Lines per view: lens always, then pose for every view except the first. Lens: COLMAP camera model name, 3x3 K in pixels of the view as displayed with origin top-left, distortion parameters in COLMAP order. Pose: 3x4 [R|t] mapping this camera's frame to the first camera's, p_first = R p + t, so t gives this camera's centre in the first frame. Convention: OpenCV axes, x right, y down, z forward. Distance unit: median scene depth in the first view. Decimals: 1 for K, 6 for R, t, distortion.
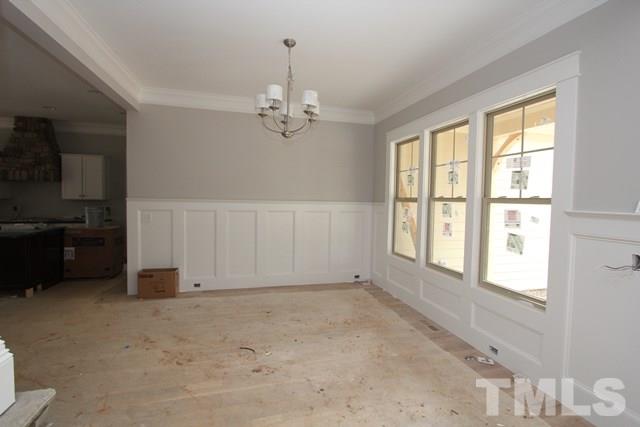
lens RADIAL K [[294.6, 0, 321.1], [0, 294.6, 209.9], [0, 0, 1]] dist [-0.015673, 0.000997]
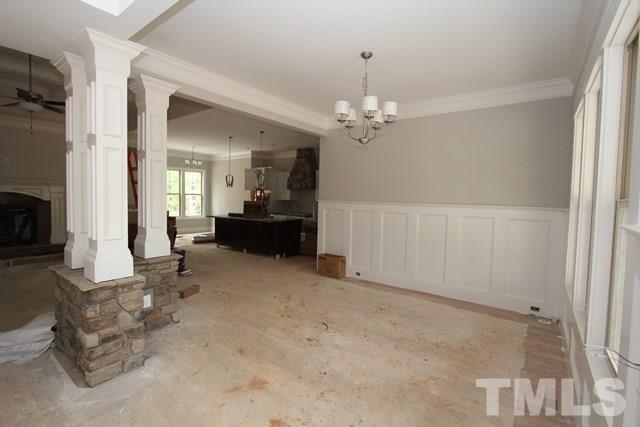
lens RADIAL K [[294.6, 0, 321.1], [0, 294.6, 209.9], [0, 0, 1]] dist [-0.015673, 0.000997]
pose [[0.609793, 0.029414, -0.792015, 0.420289], [-0.040754, 0.999153, 0.005729, -0.002313], [0.791512, 0.028784, 0.610475, 0.148206]]
